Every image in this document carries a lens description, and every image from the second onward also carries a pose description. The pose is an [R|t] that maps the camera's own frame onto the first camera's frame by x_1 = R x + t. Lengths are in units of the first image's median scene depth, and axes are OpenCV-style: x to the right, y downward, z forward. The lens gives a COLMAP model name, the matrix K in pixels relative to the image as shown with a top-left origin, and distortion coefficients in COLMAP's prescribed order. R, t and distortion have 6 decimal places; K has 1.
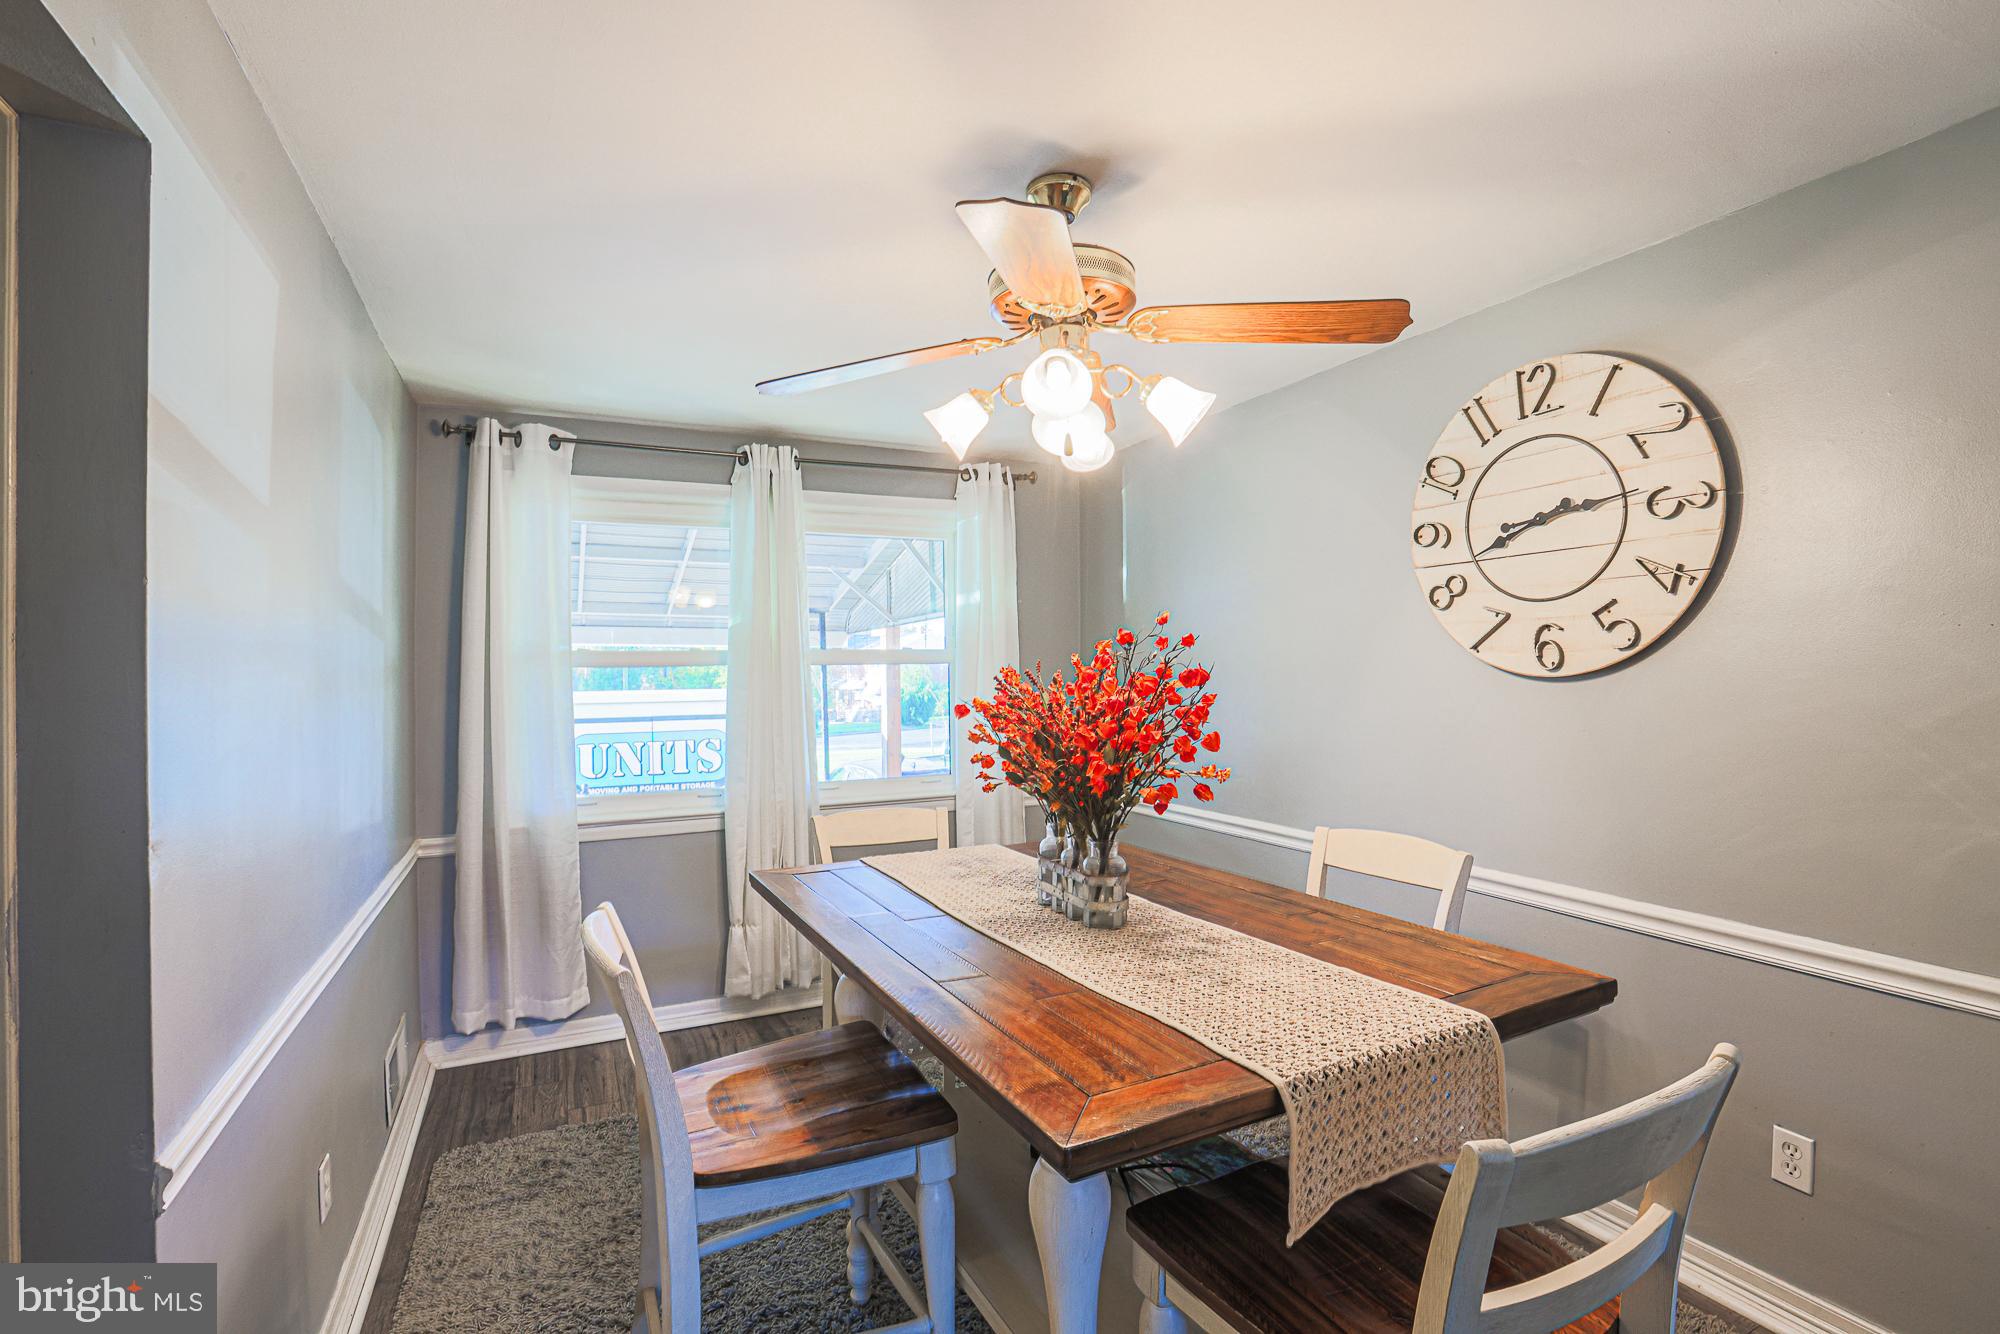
lens RADIAL K [[921.2, 0, 1000.0], [0, 921.2, 667.0], [0, 0, 1]] dist [-0.064509, 0.026742]
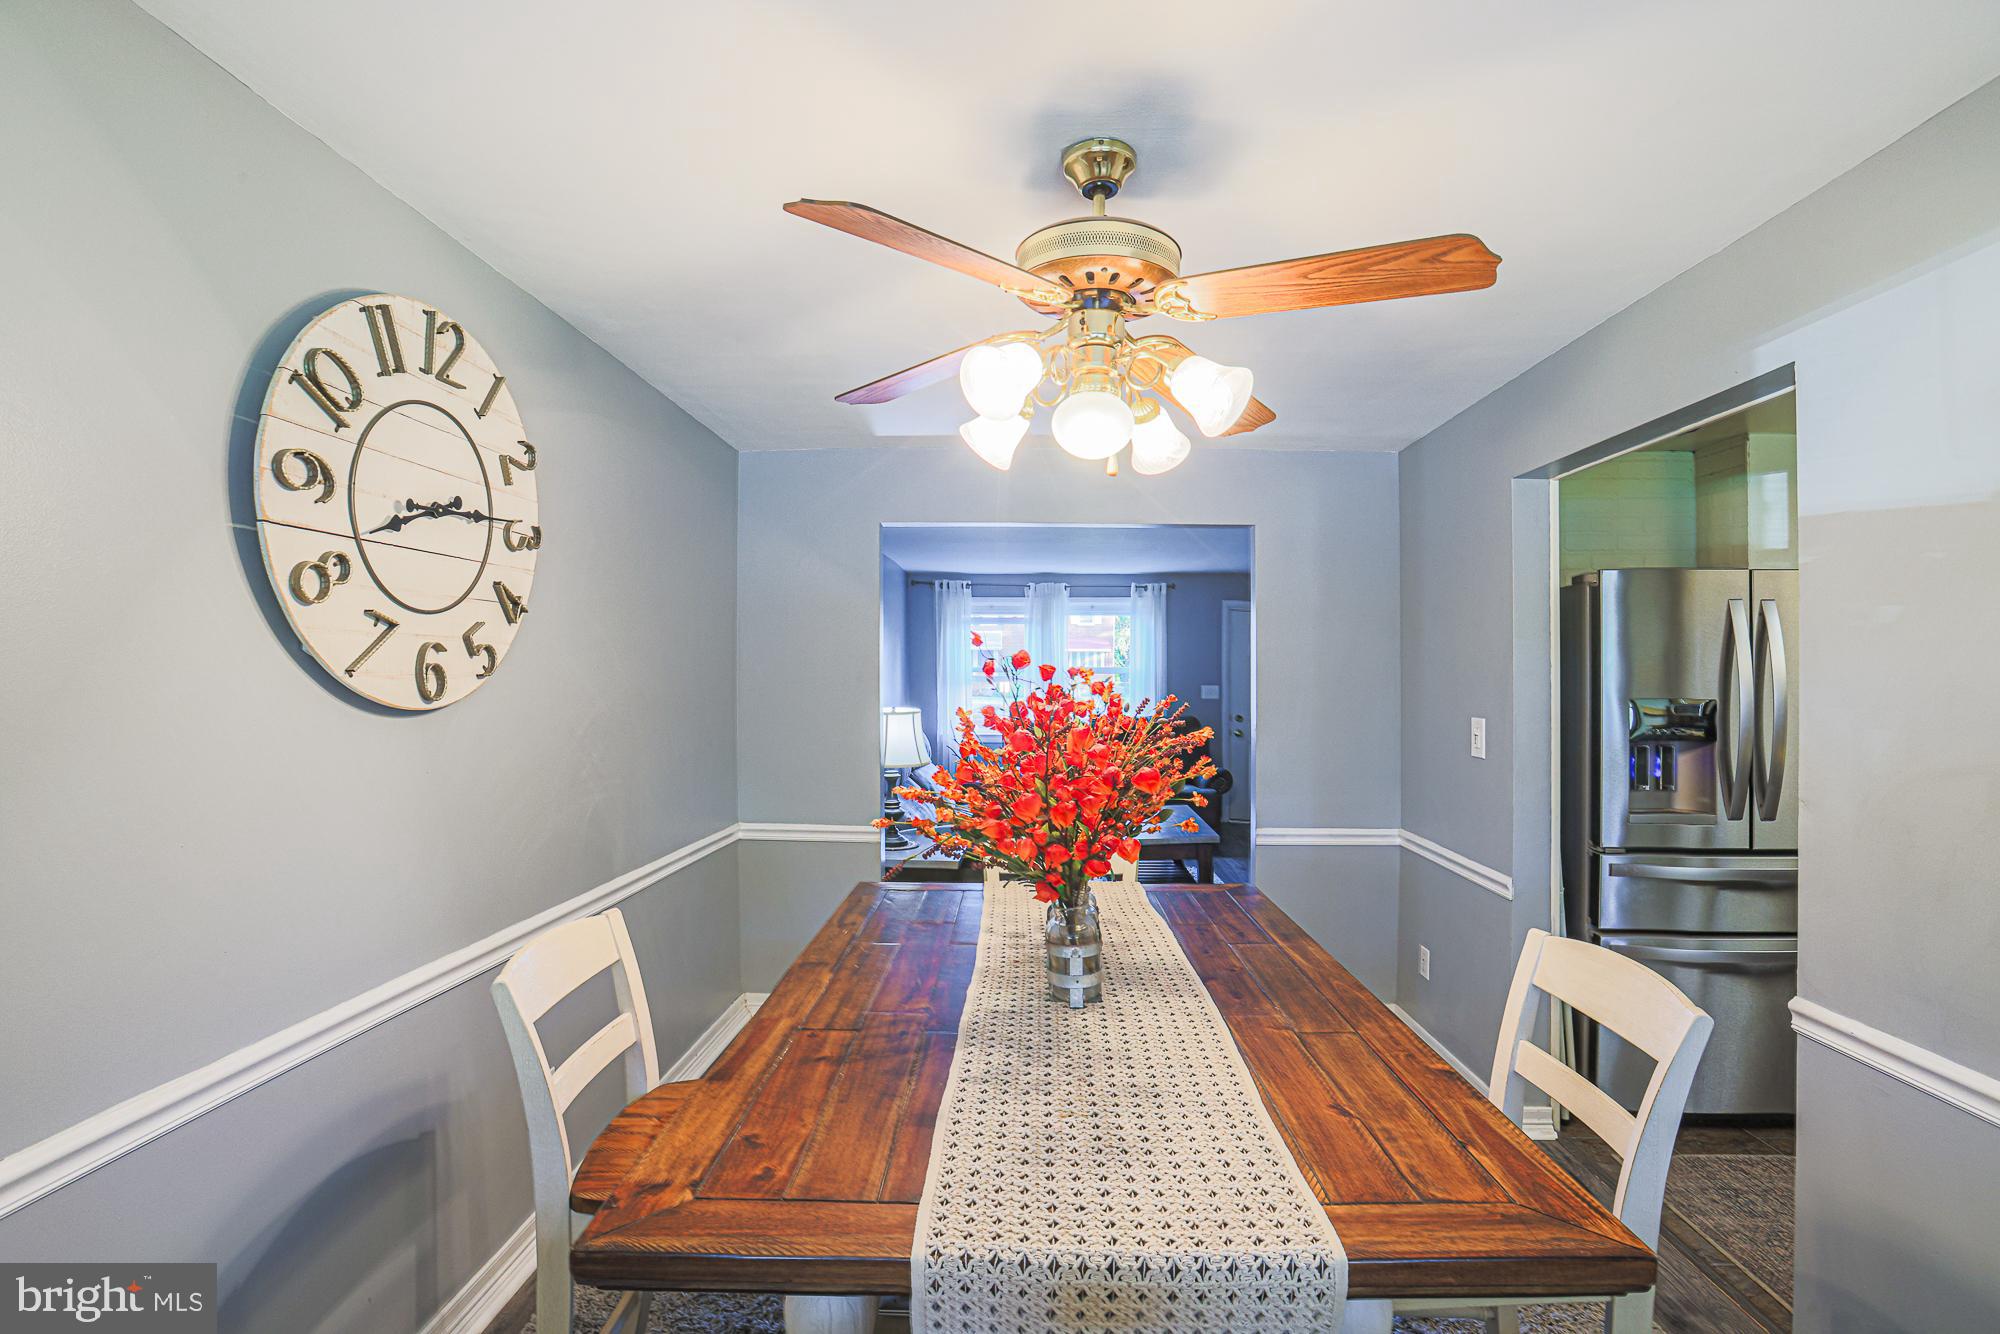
lens RADIAL K [[901.9, 0, 1007.4], [0, 901.9, 673.9], [0, 0, 1]] dist [-0.045714, 0.010993]
pose [[-0.885358, 0.010535, 0.464791, -0.198298], [0.007645, 0.999938, -0.008102, -0.009409], [-0.464848, -0.003620, -0.885383, 1.393317]]
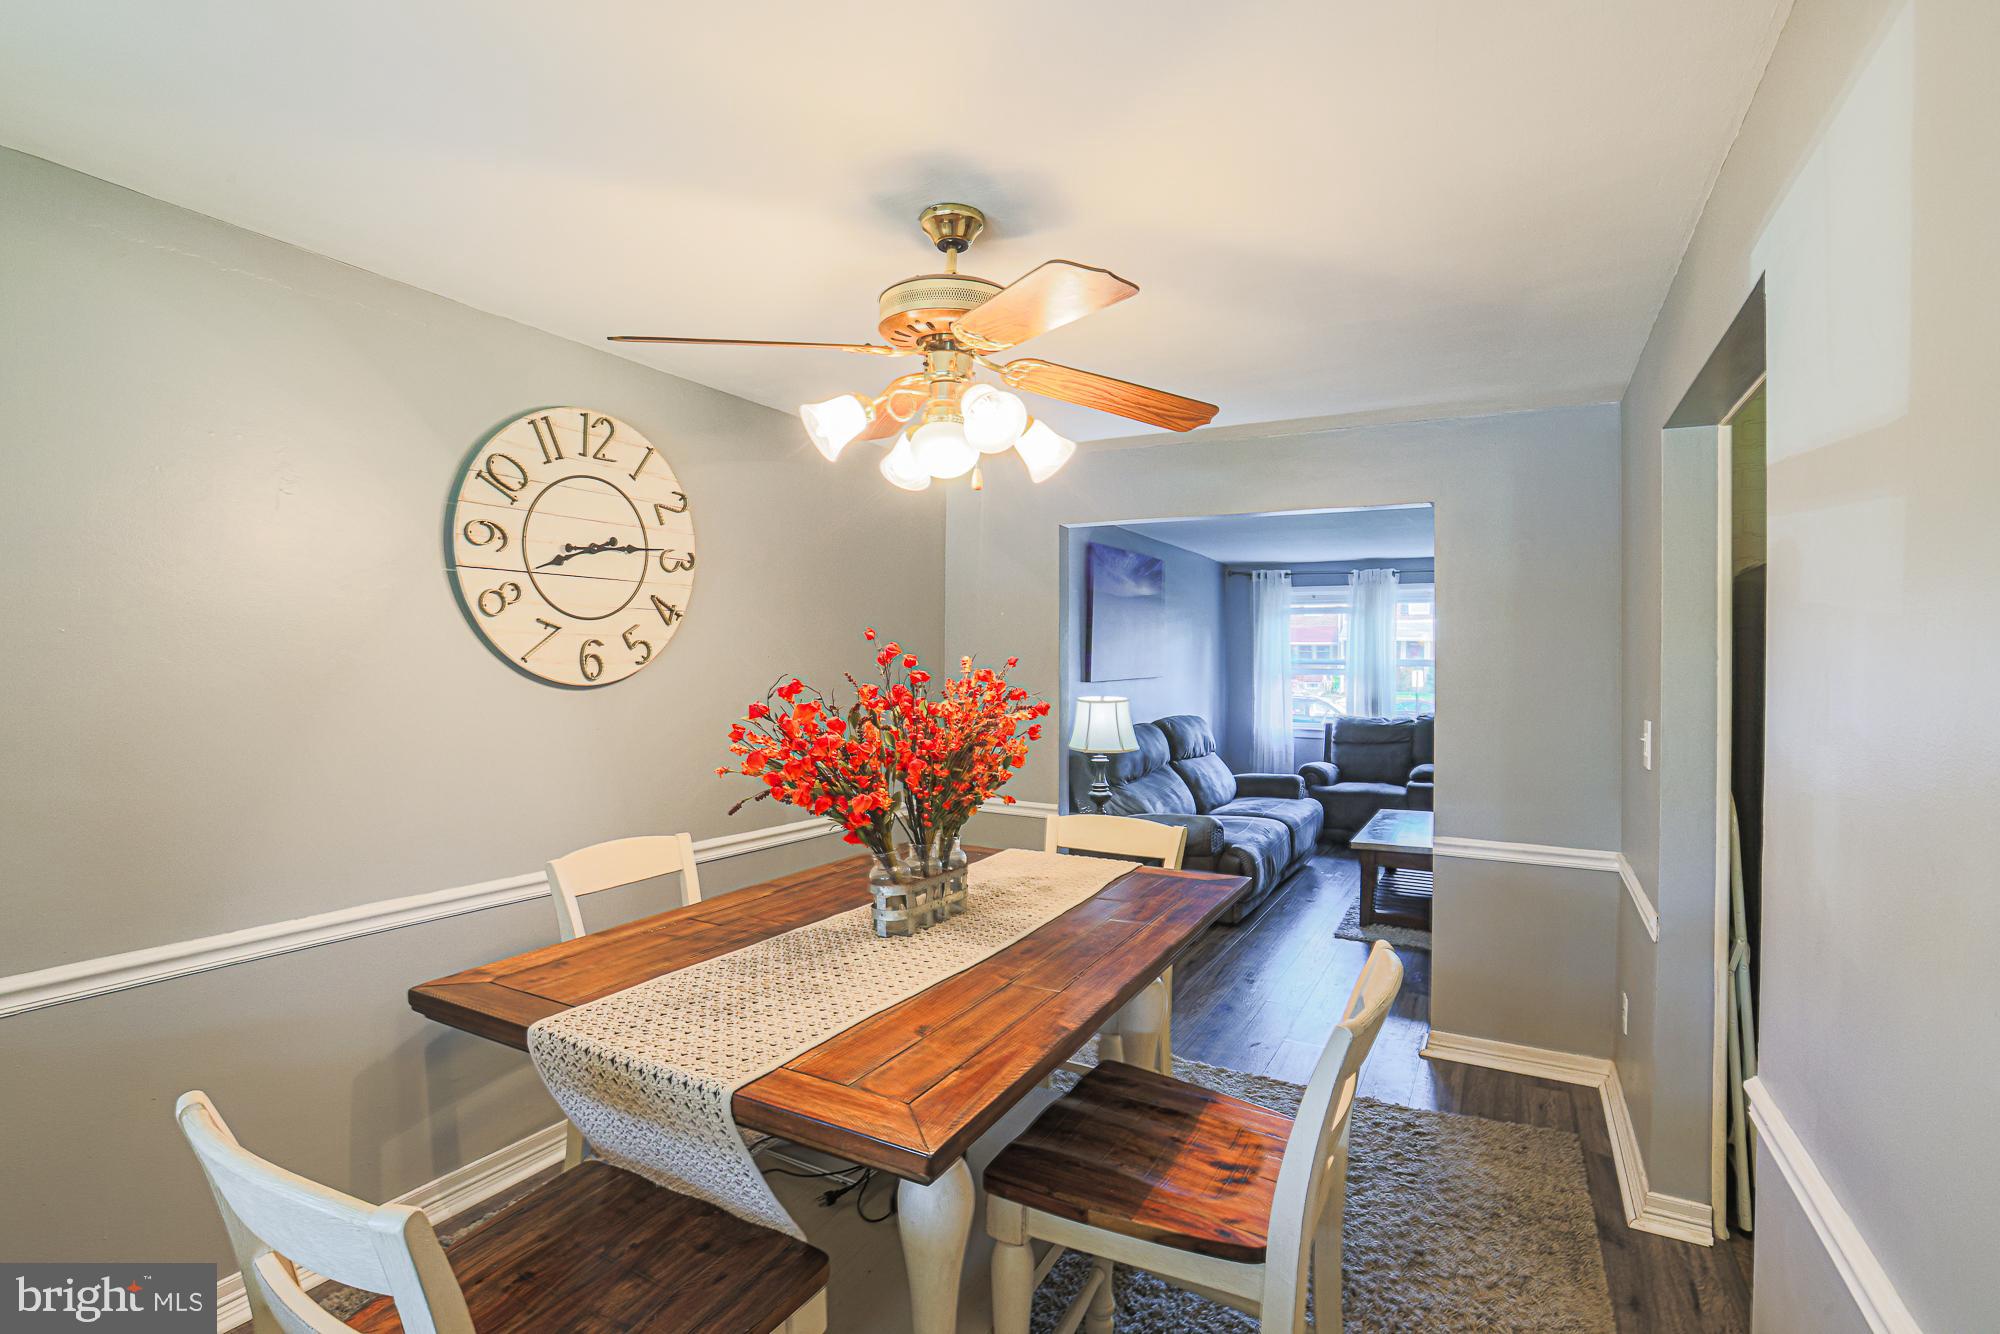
lens RADIAL K [[911.1, 0, 993.2], [0, 911.1, 668.1], [0, 0, 1]] dist [-0.054057, 0.012101]
pose [[-0.574022, 0.005443, 0.818822, -0.614125], [-0.002316, 0.999963, -0.008270, -0.002474], [-0.818837, -0.006644, -0.573988, 1.188831]]
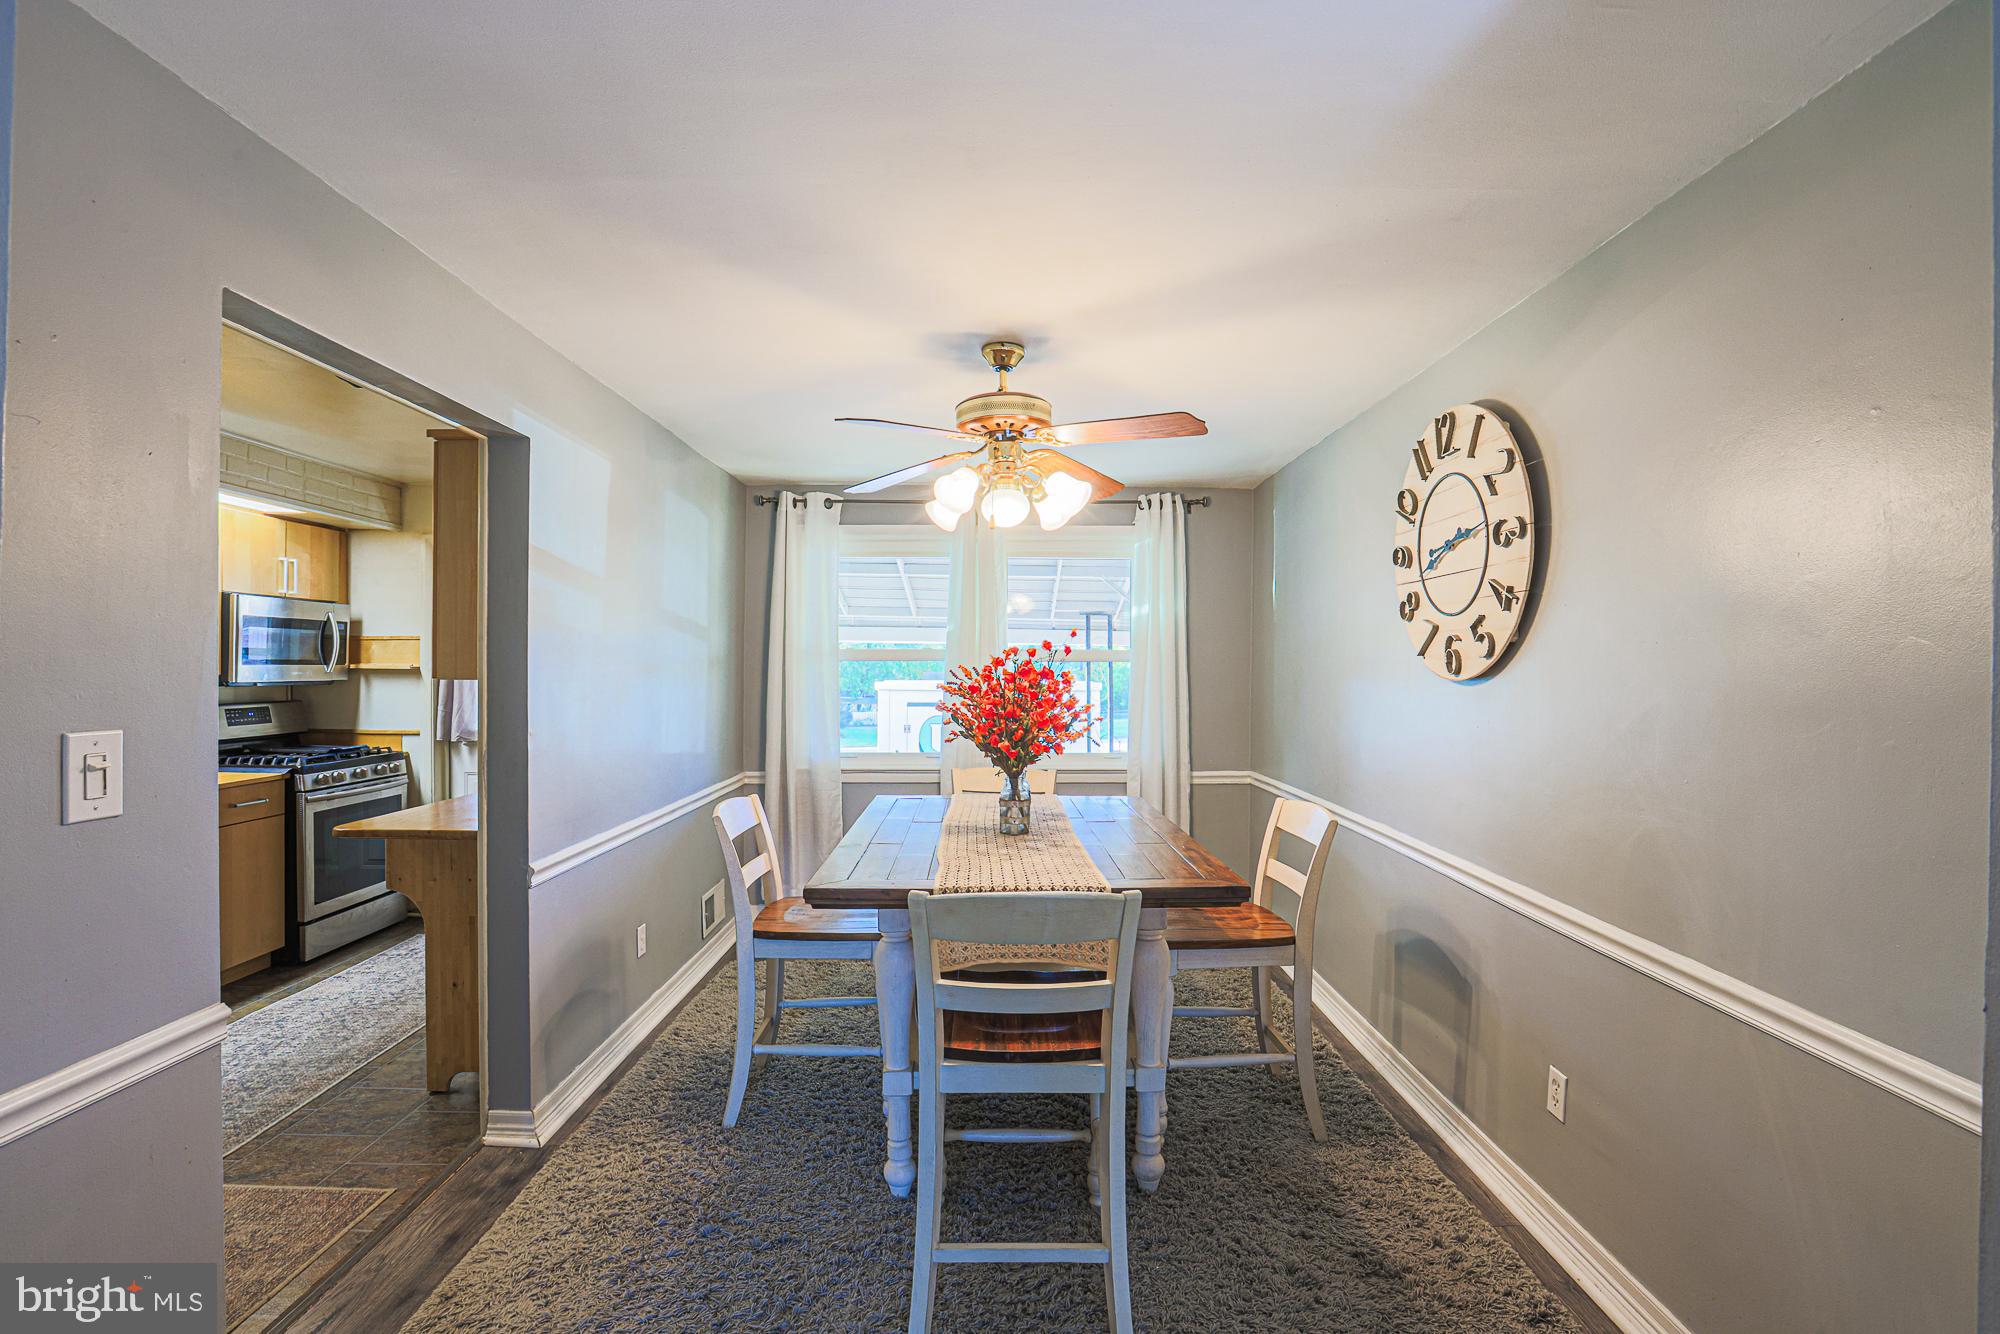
lens RADIAL K [[921.2, 0, 1000.0], [0, 921.2, 667.0], [0, 0, 1]] dist [-0.064509, 0.026742]
pose [[0.904218, 0.017568, -0.426709, 0.552096], [-0.015211, 0.999844, 0.008932, -0.007743], [0.426799, -0.001586, 0.904345, -0.295476]]
